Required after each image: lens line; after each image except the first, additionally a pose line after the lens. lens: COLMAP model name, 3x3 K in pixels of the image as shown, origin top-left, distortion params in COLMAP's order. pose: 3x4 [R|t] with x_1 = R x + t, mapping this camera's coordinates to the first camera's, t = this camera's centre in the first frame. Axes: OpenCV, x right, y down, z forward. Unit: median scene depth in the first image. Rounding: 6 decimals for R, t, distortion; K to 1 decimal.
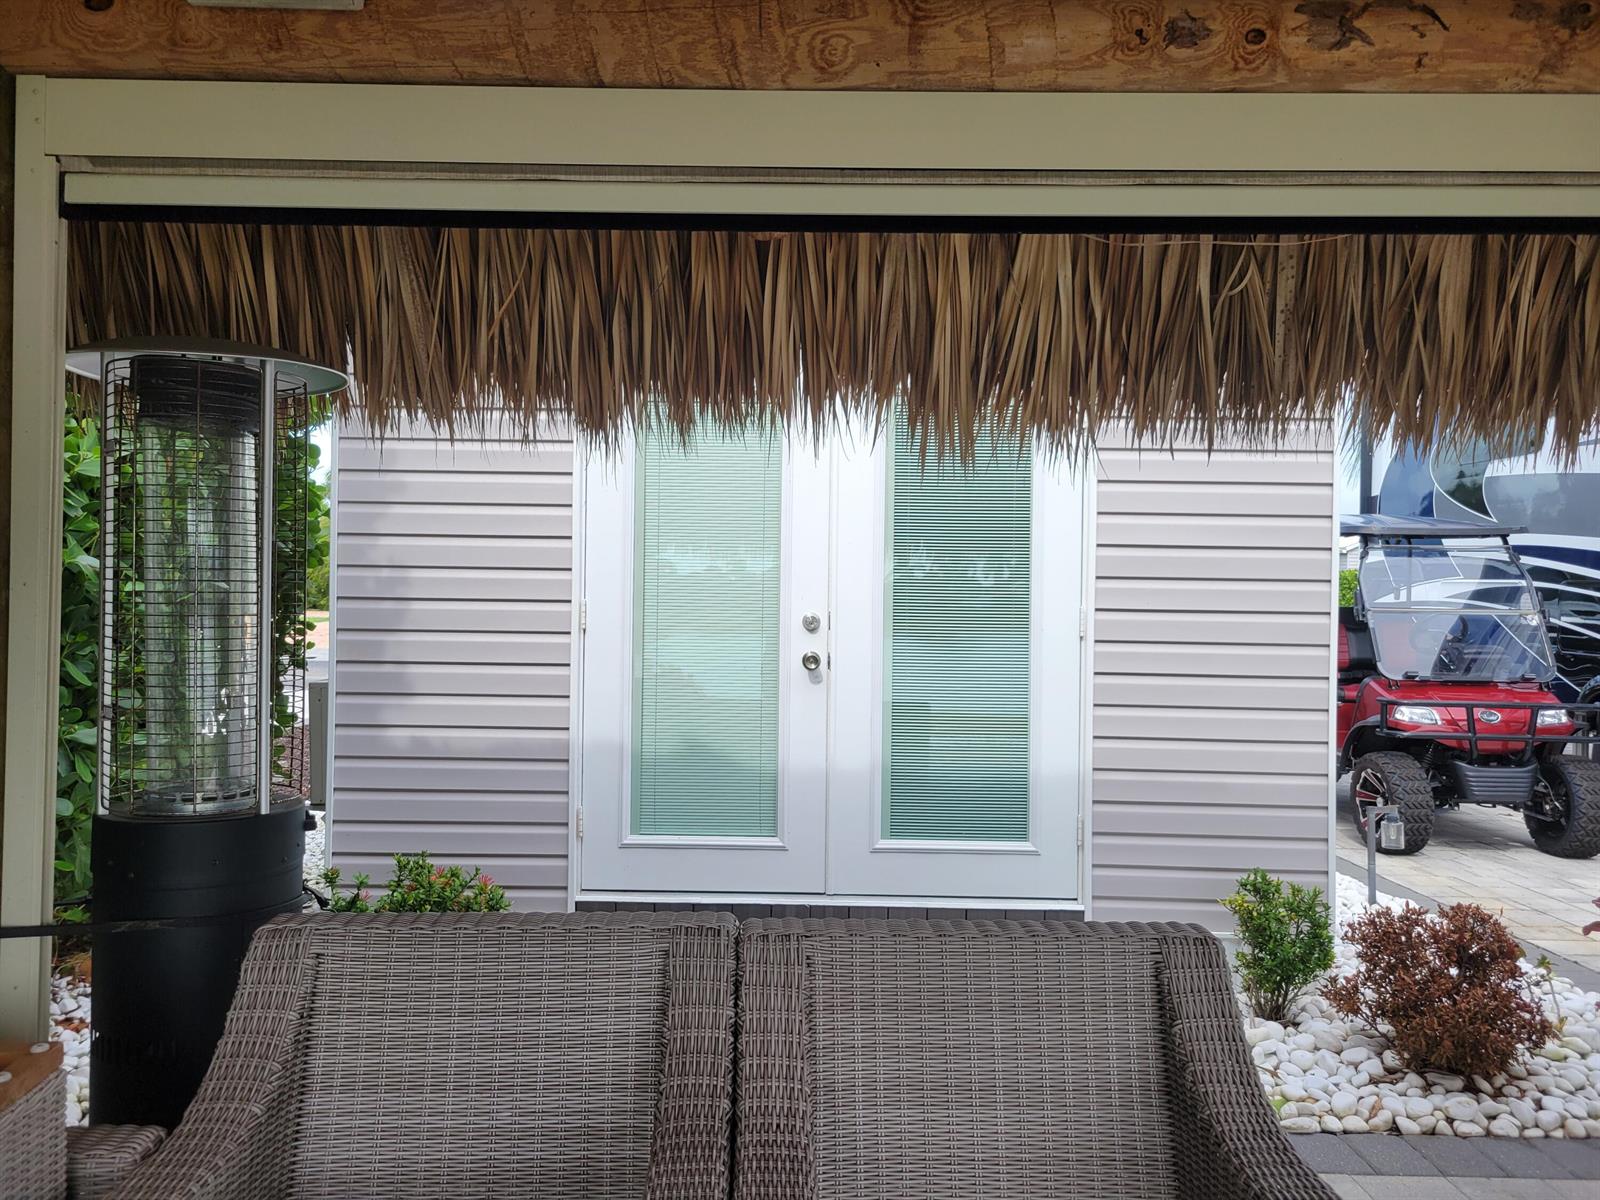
lens RADIAL K [[1214.5, 0, 794.5], [0, 1214.5, 595.0], [0, 0, 1]] dist [0.045776, 0.002909]
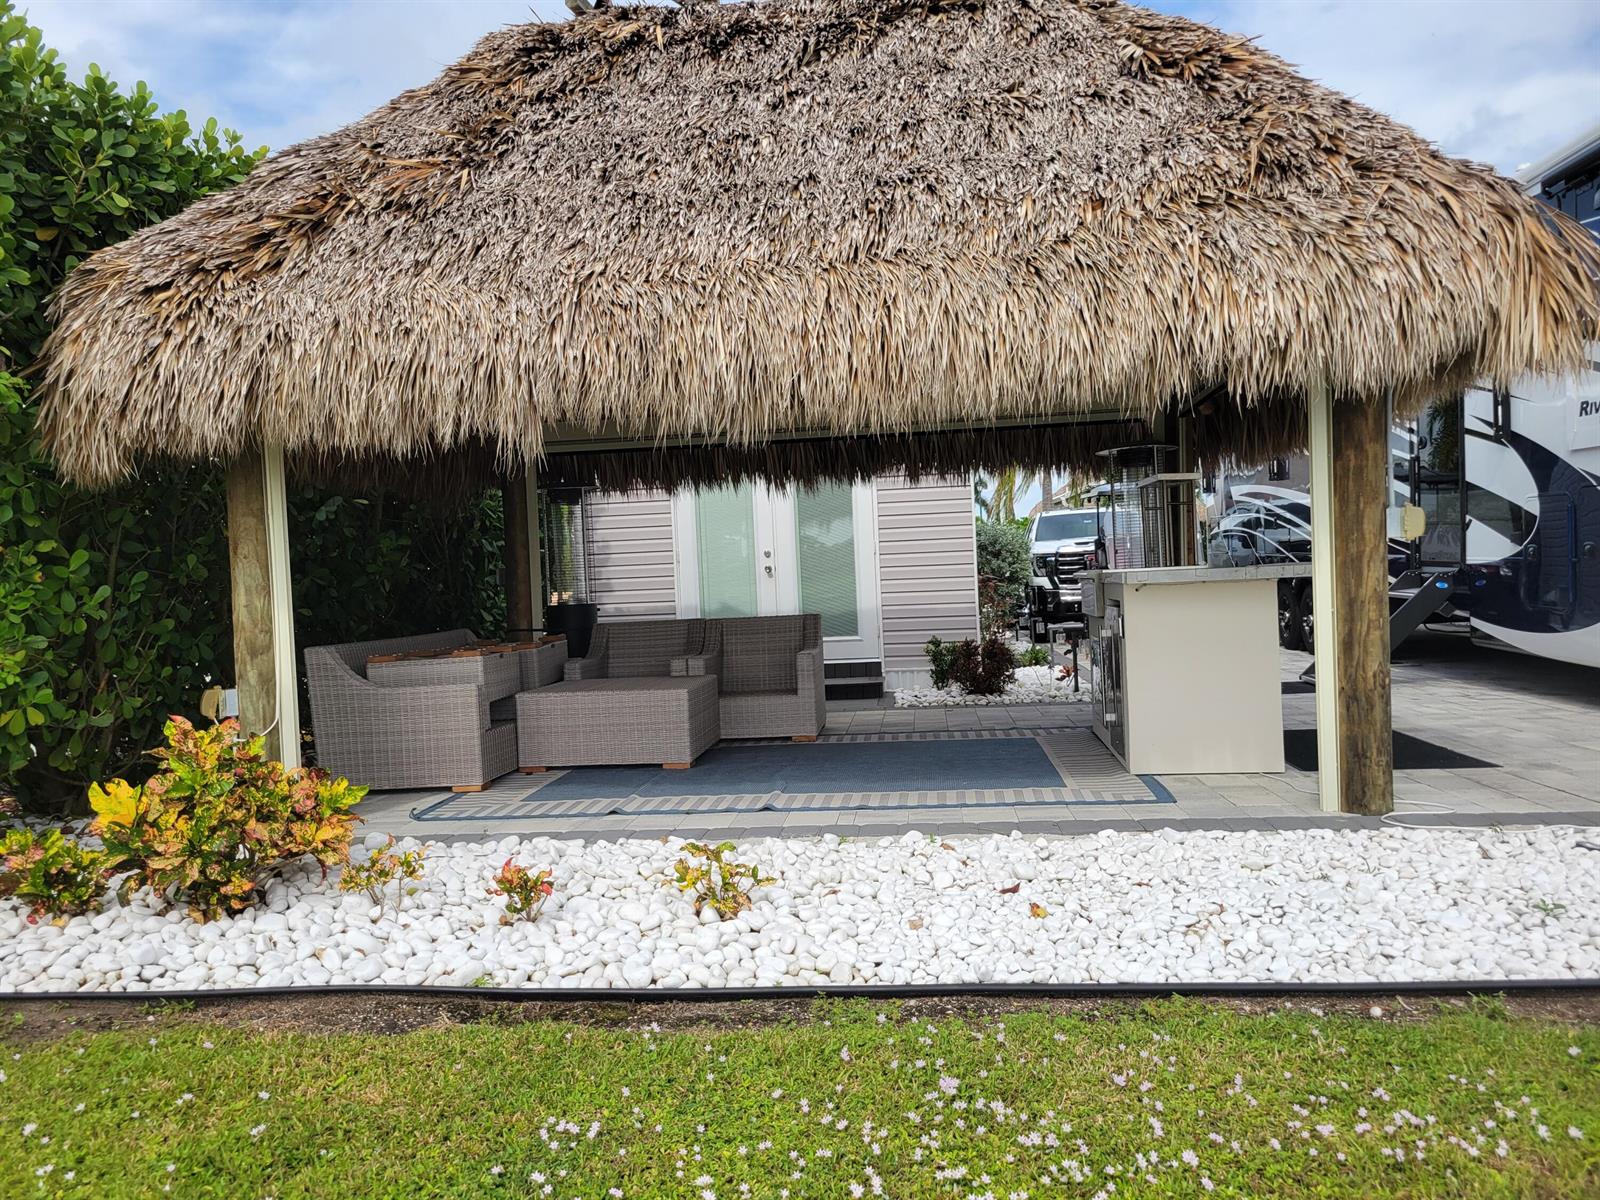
lens RADIAL K [[1214.5, 0, 800.5], [0, 1214.5, 601.6], [0, 0, 1]] dist [0.045776, 0.002909]
pose [[0.991862, -0.053573, -0.115497, 0.366281], [0.056662, 0.998114, 0.023627, 0.066264], [0.114013, -0.029979, 0.993027, -1.484124]]
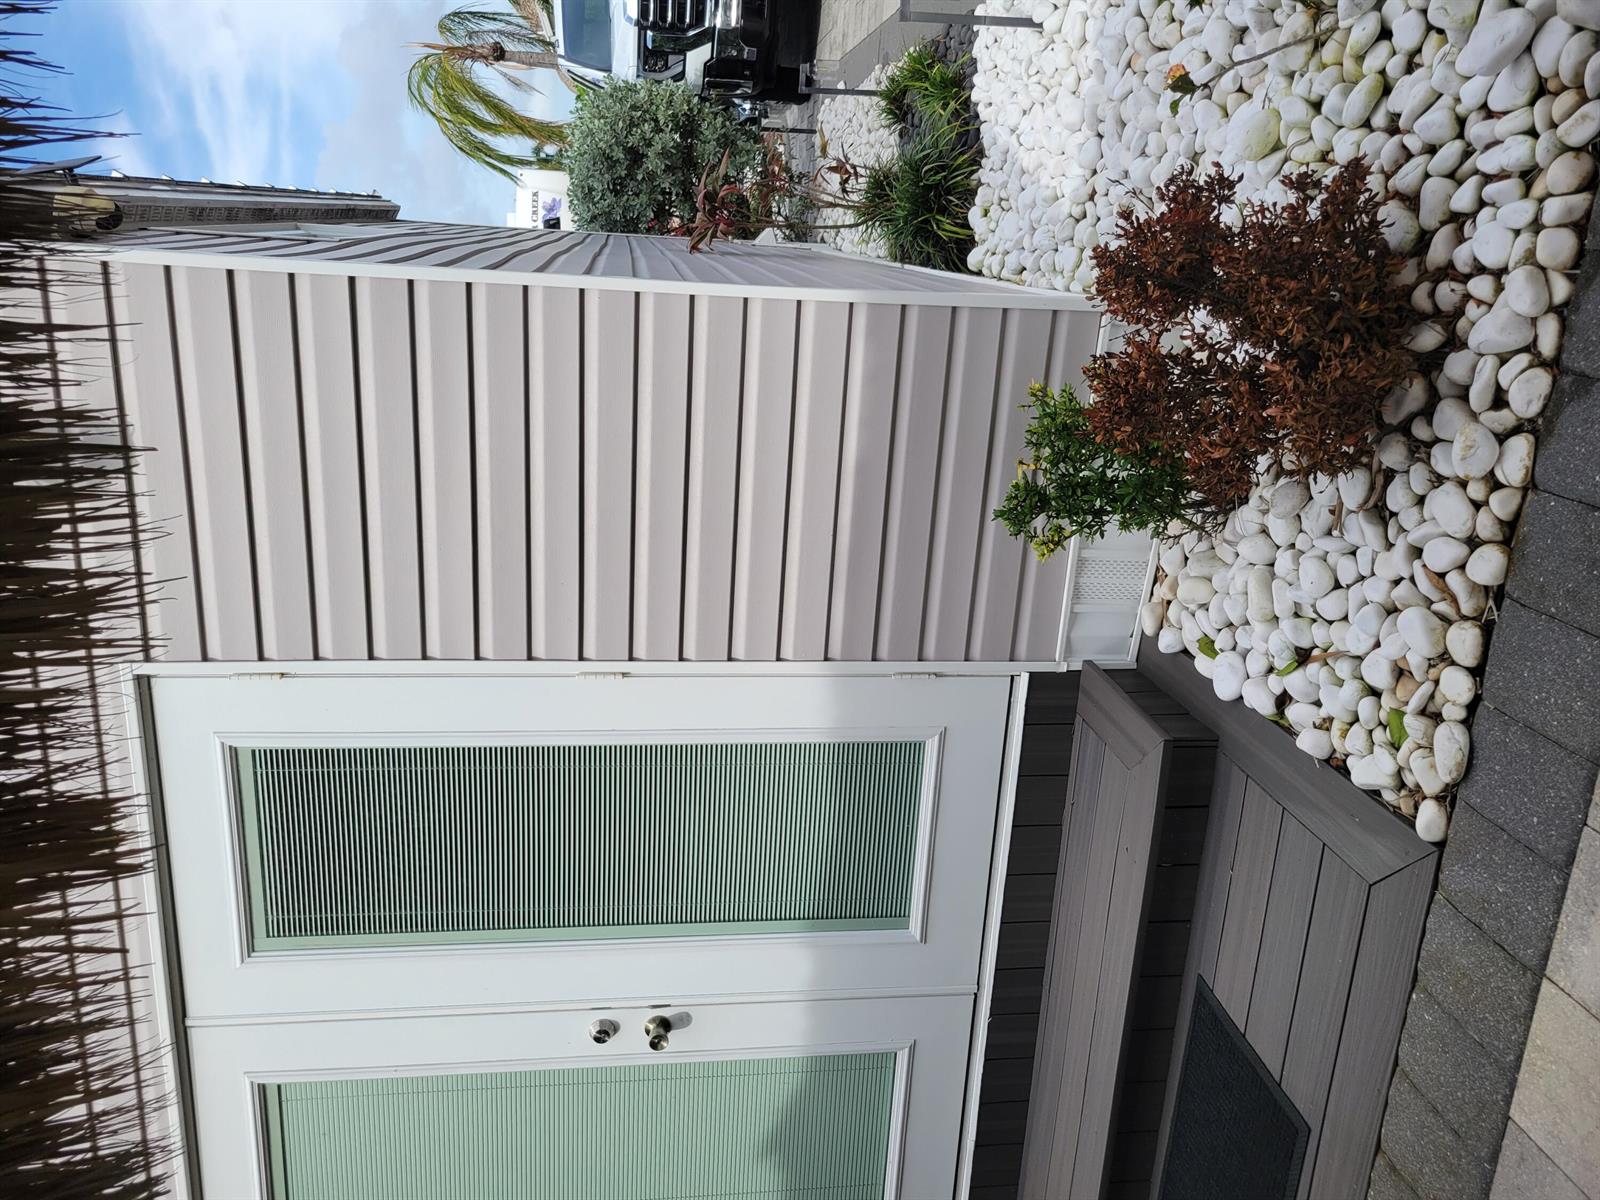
lens RADIAL K [[1214.5, 0, 800.0], [0, 1214.5, 592.2], [0, 0, 1]] dist [0.045776, 0.002909]
pose [[0.040981, -0.954036, -0.296876, 0.475258], [0.990727, 0.000277, 0.135871, 0.040004], [-0.129543, -0.299691, 0.945201, 0.391678]]
